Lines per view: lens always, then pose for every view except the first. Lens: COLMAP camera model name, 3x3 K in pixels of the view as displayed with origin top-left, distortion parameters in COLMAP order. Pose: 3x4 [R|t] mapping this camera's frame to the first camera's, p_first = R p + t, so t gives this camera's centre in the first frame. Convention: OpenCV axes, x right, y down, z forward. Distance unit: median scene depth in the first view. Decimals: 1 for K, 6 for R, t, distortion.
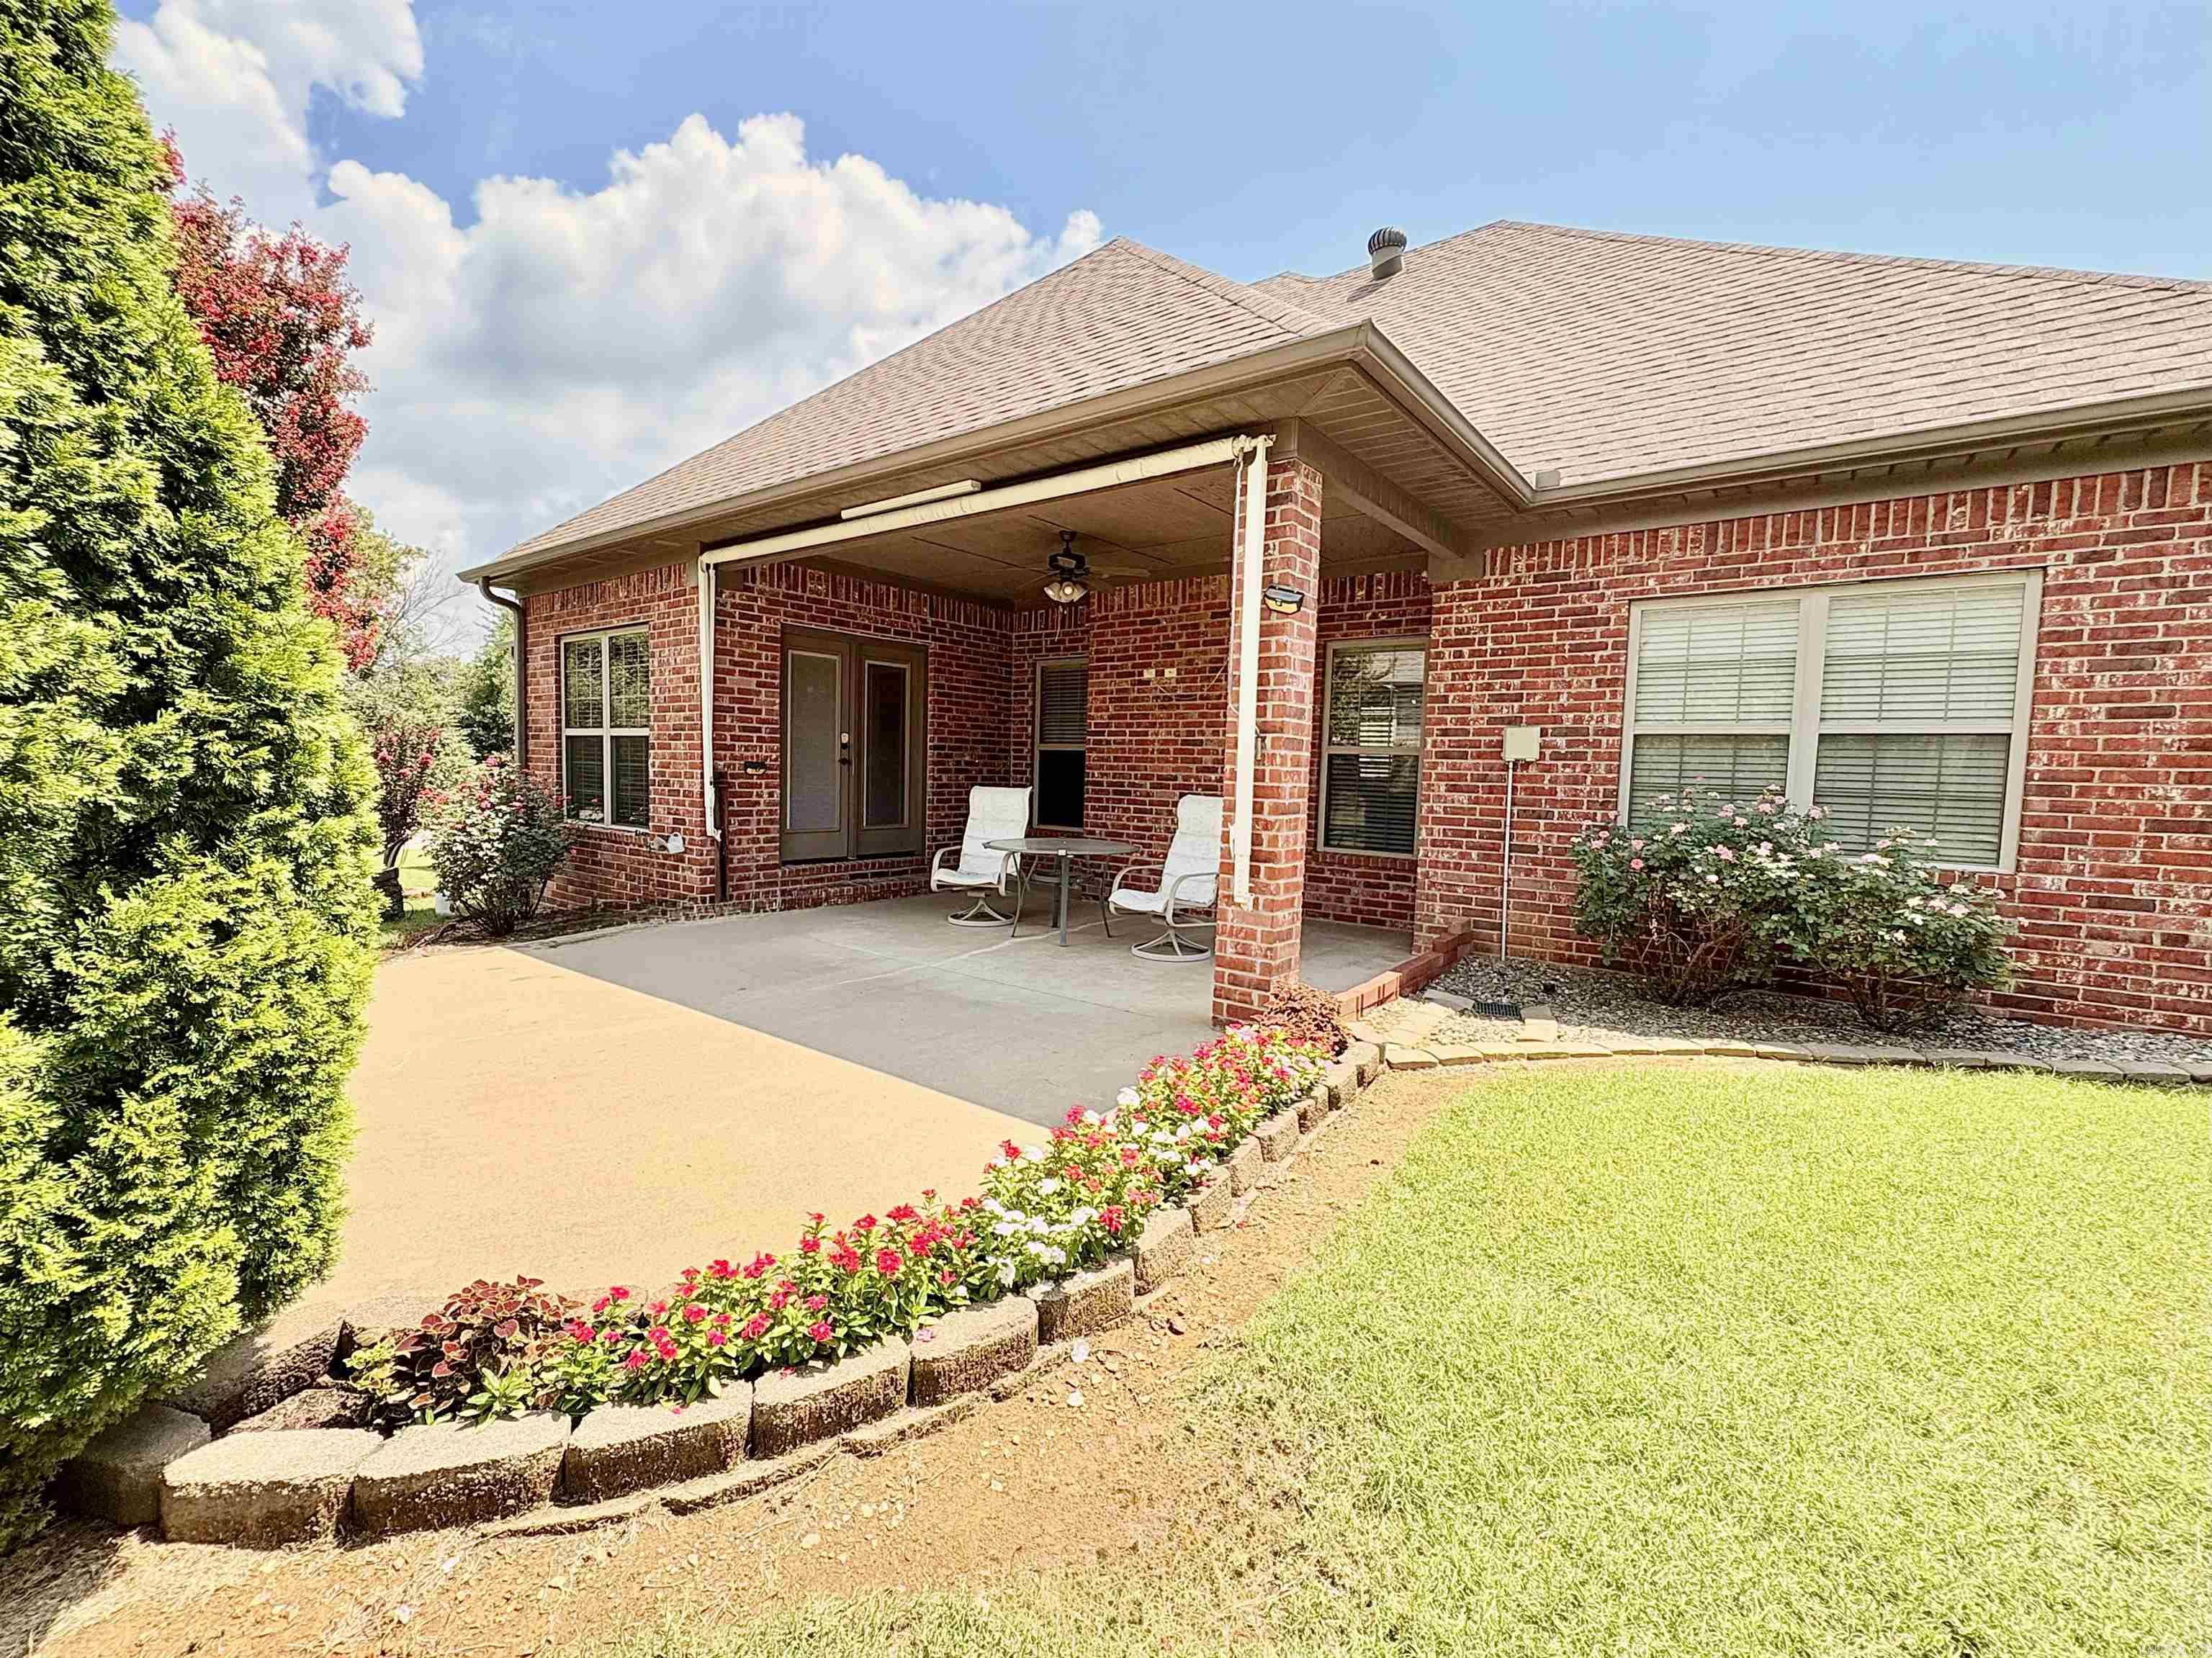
lens RADIAL K [[934.2, 0, 1080.1], [0, 934.2, 828.5], [0, 0, 1]] dist [0.000868, -0.000048]
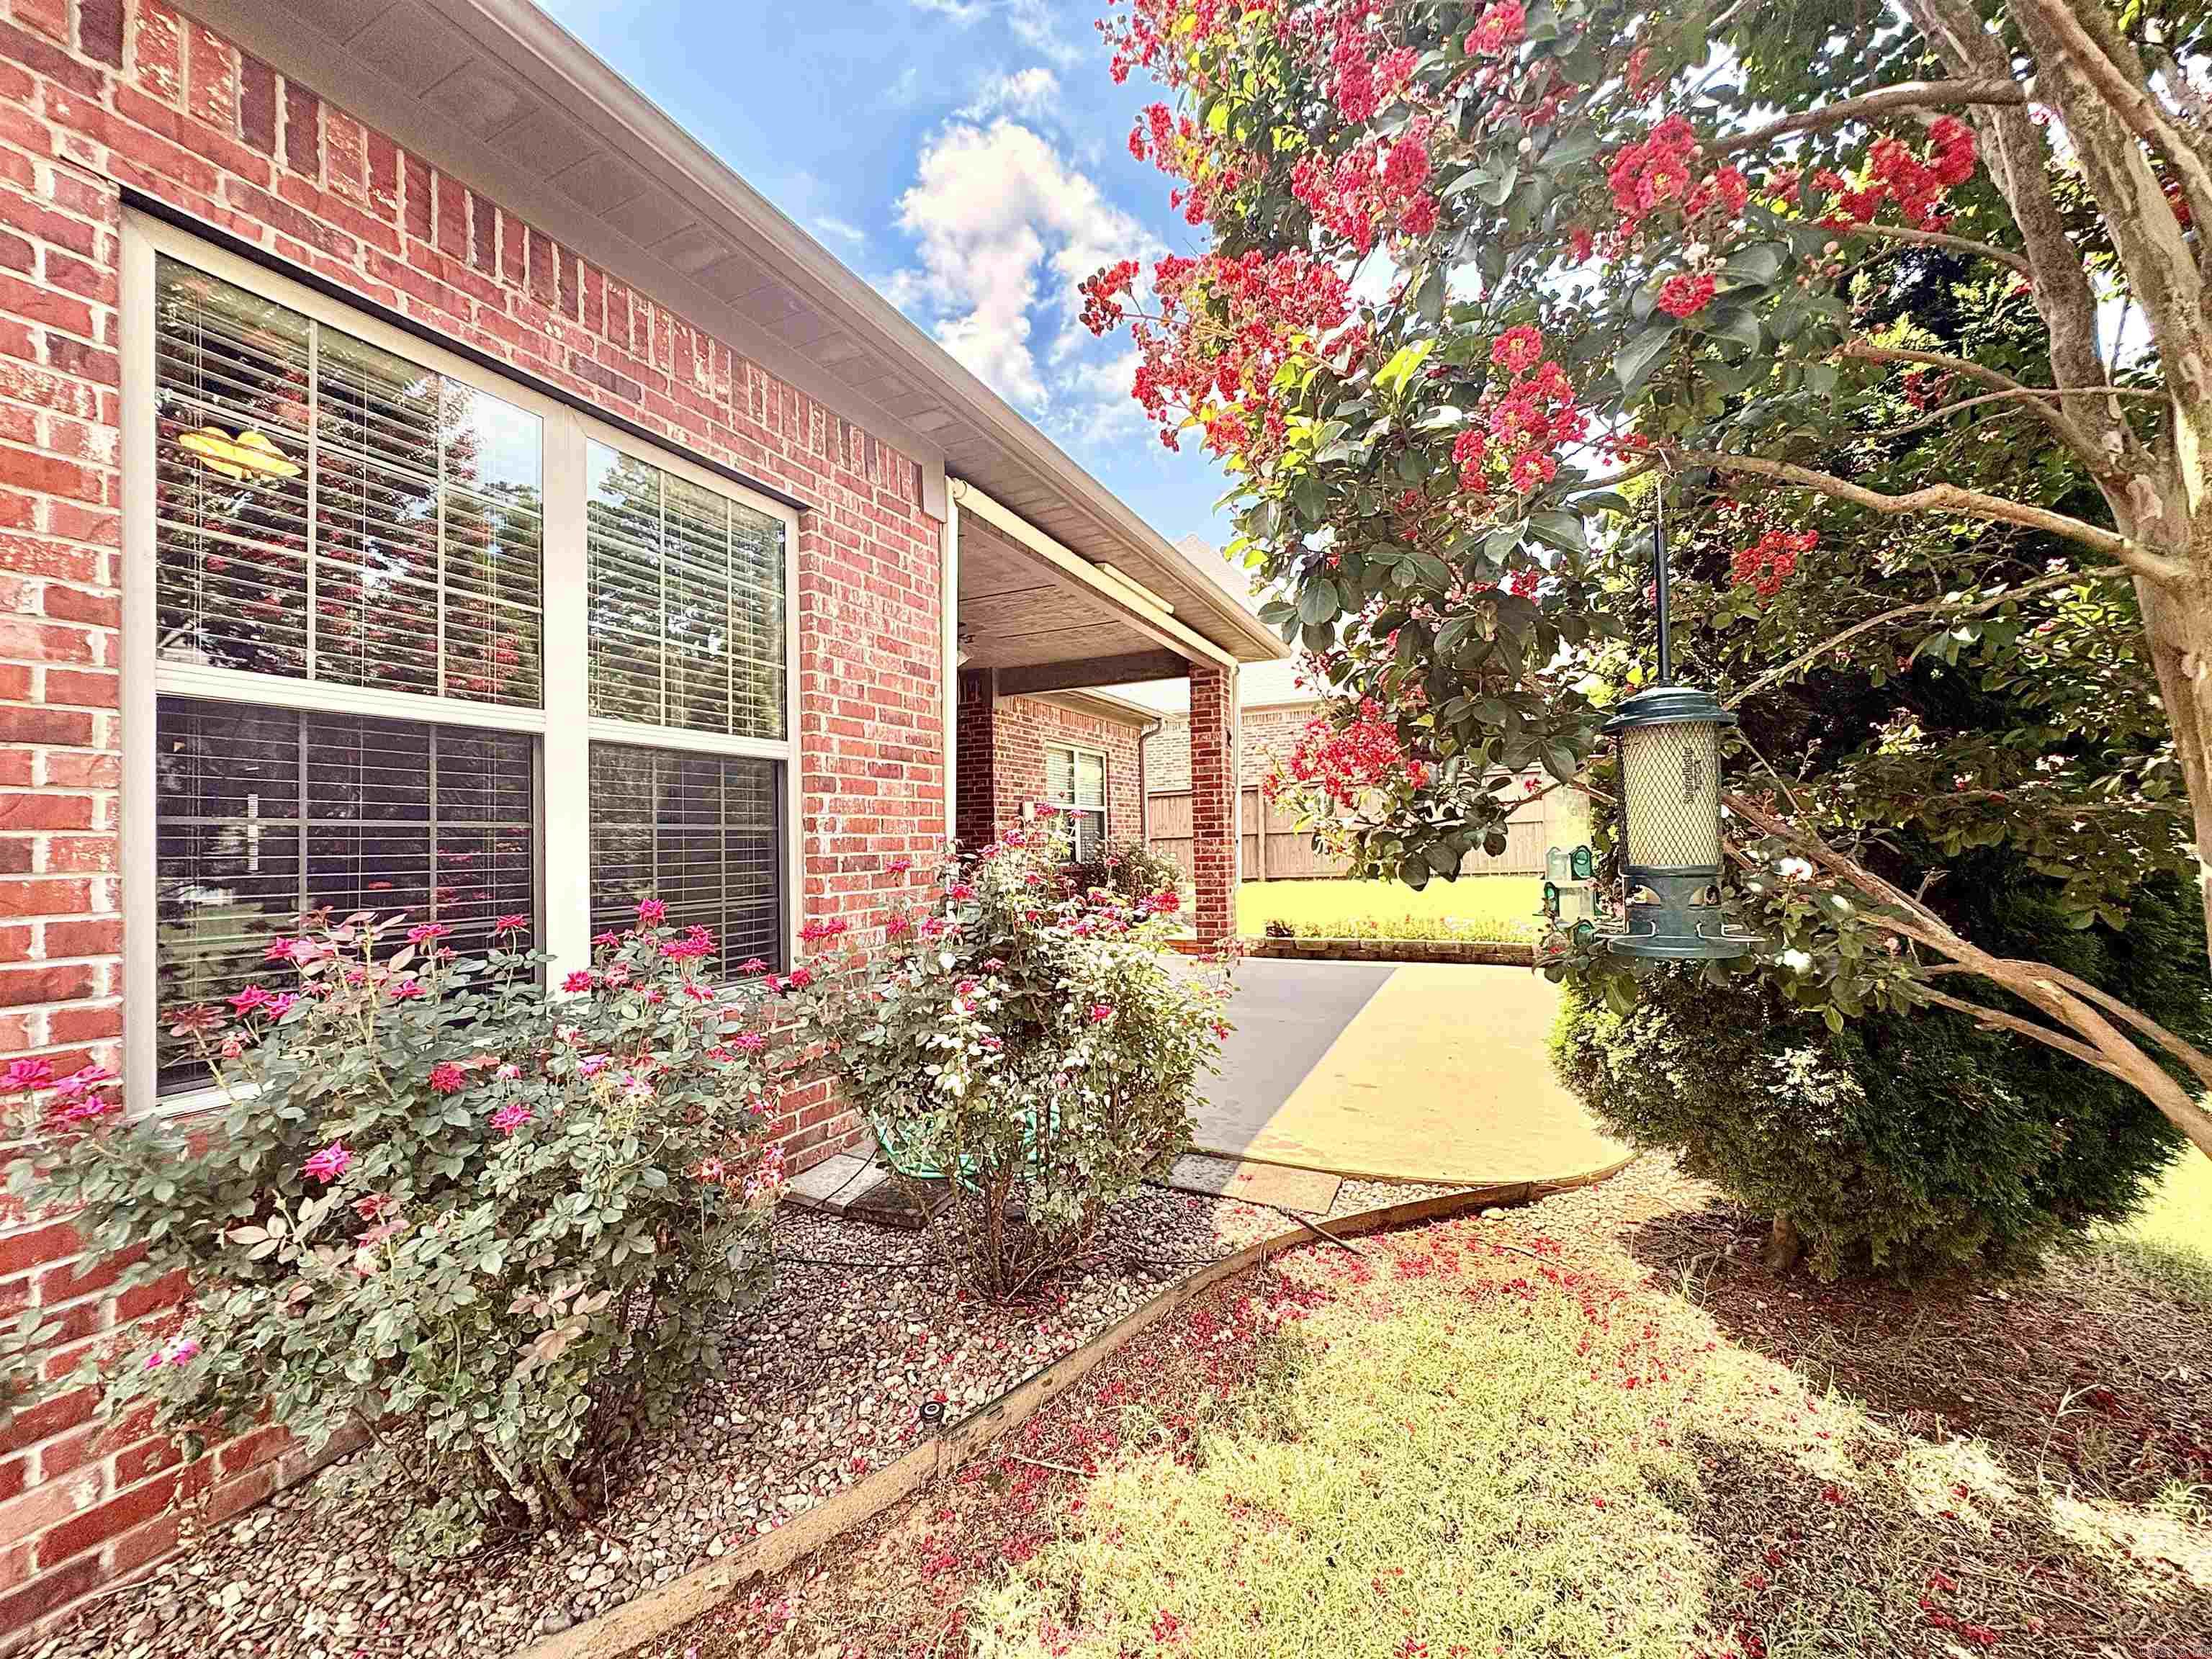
lens RADIAL K [[880.7, 0, 1106.0], [0, 880.7, 829.5], [0, 0, 1]] dist [0.001602, -0.000241]
pose [[-0.227883, -0.003382, 0.973683, -0.866618], [0.081855, 0.996388, 0.022618, -0.062346], [-0.970242, 0.084855, -0.226783, 0.926725]]
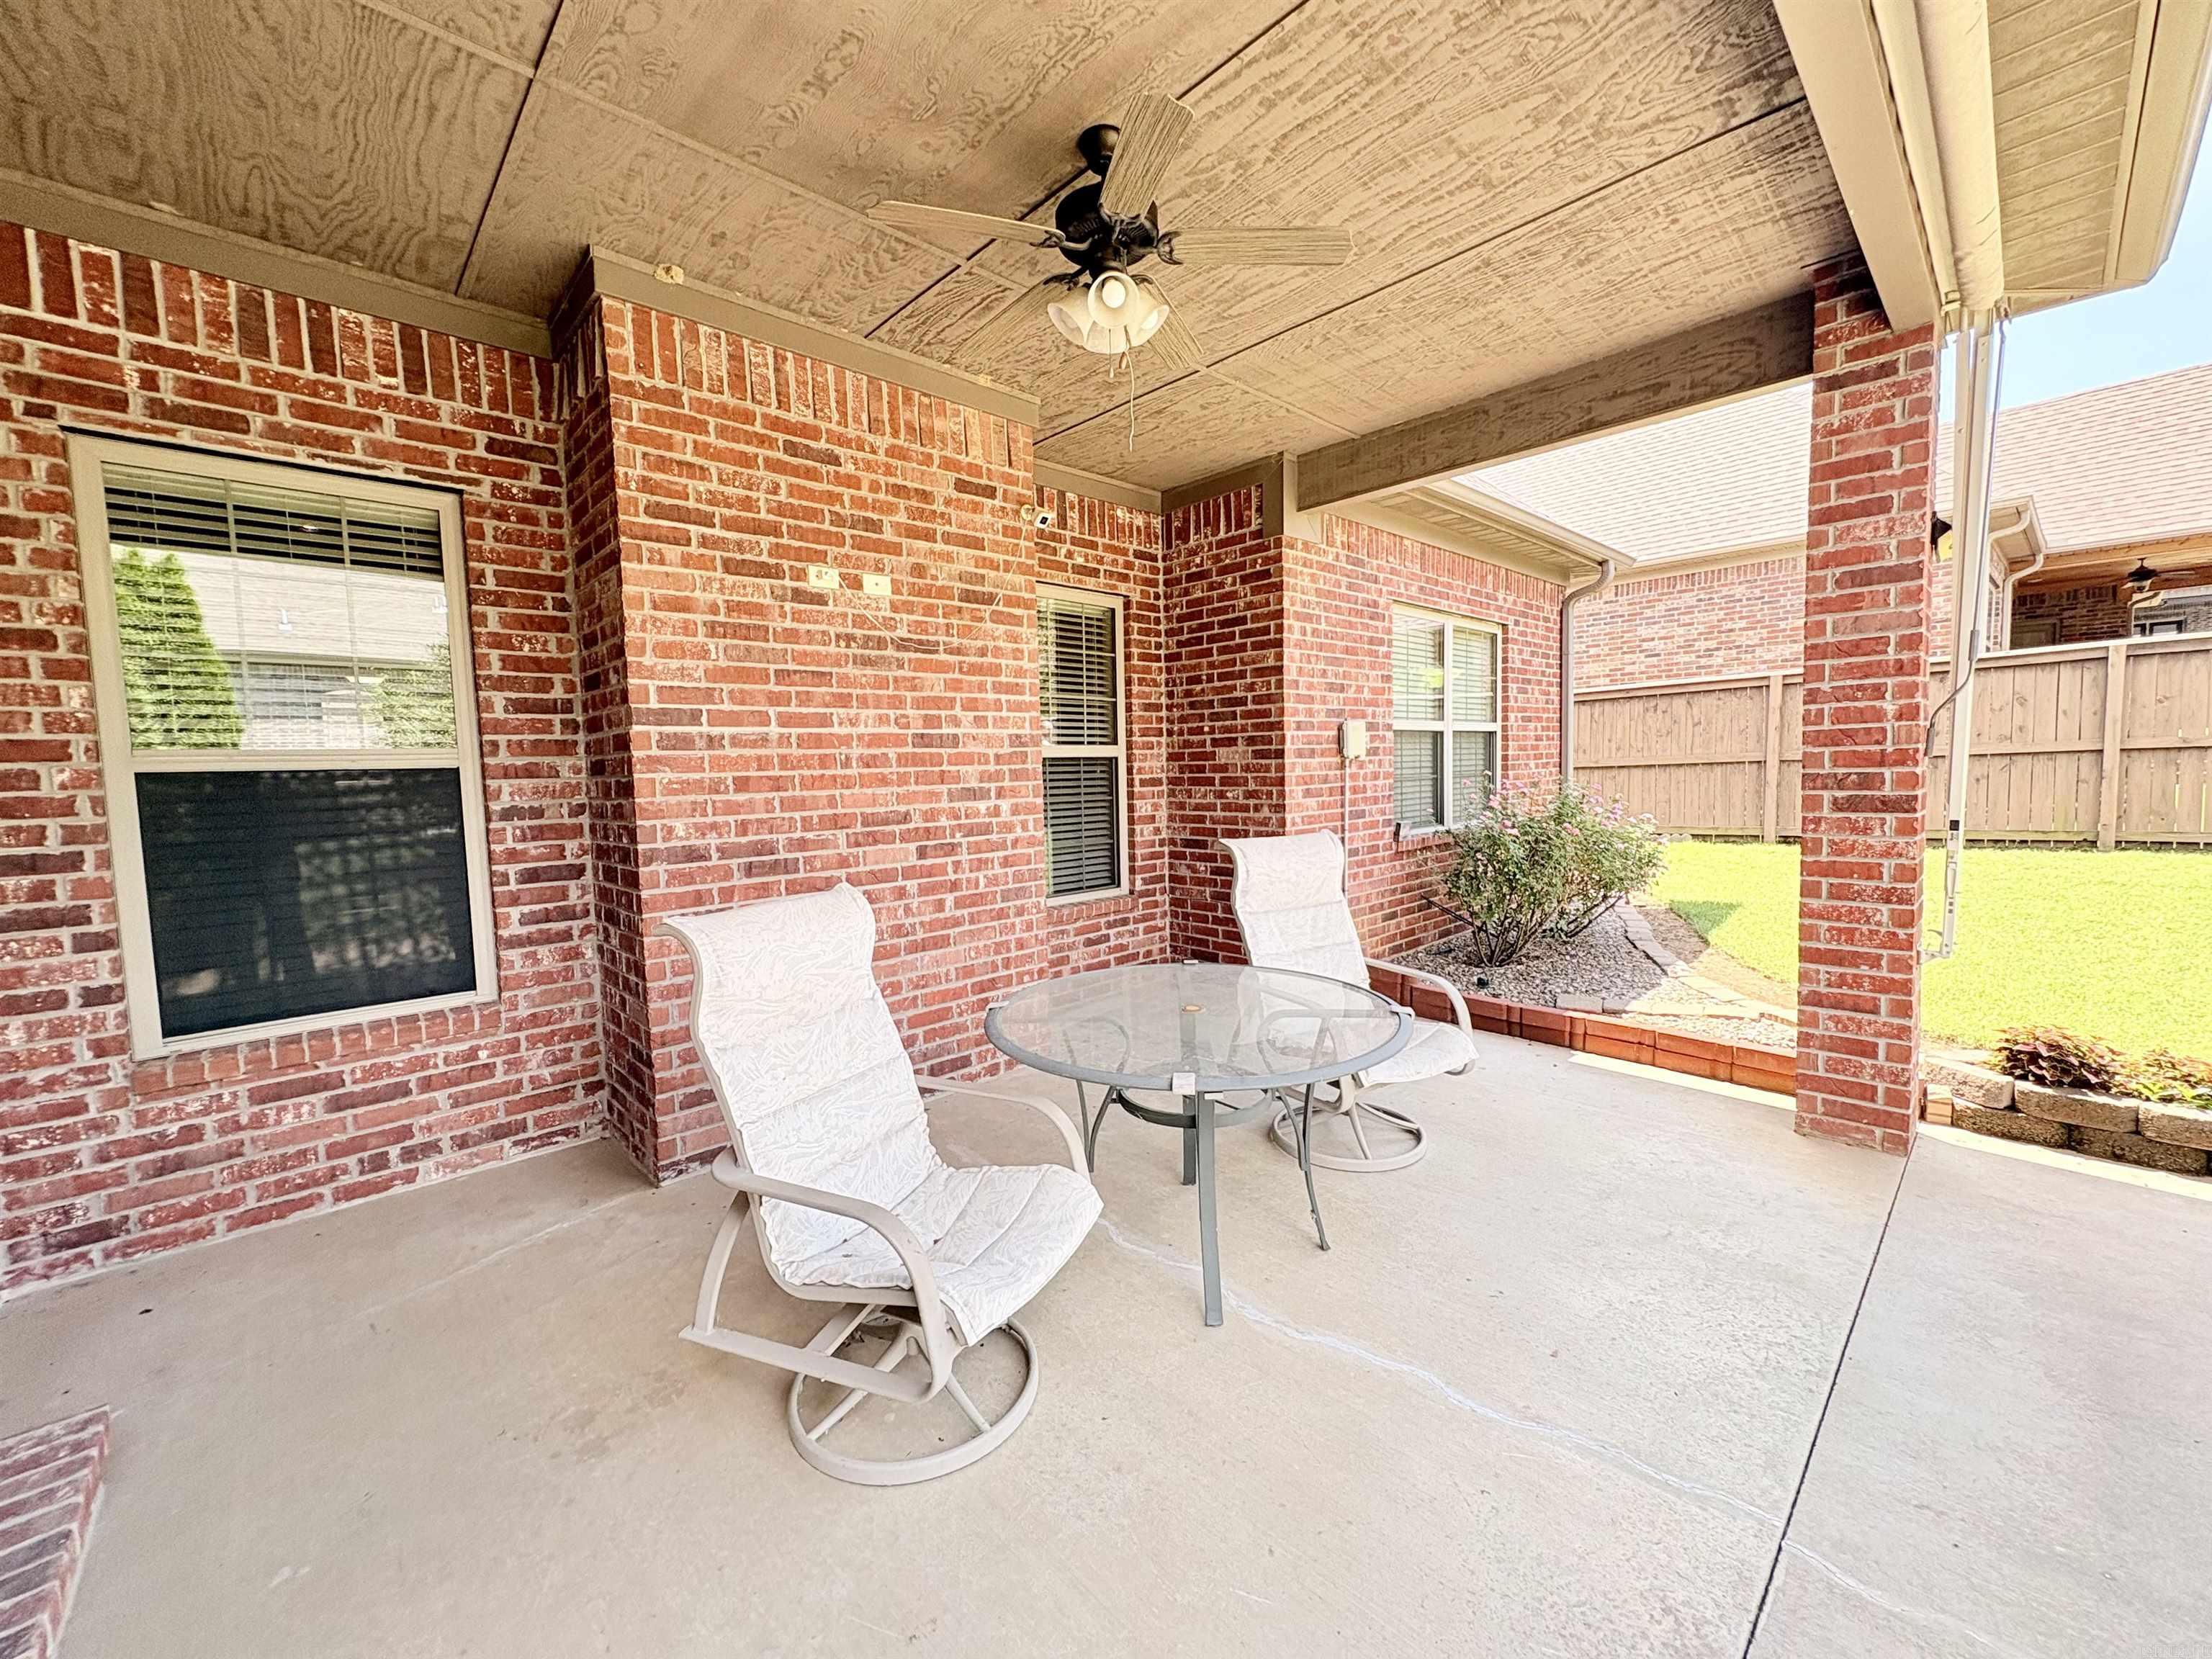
lens RADIAL K [[880.7, 0, 1106.0], [0, 880.7, 829.5], [0, 0, 1]] dist [0.001602, -0.000241]
pose [[0.144404, -0.101769, 0.984272, -0.316972], [0.097569, 0.991314, 0.088182, -0.077198], [-0.984697, 0.083301, 0.153080, 0.837988]]
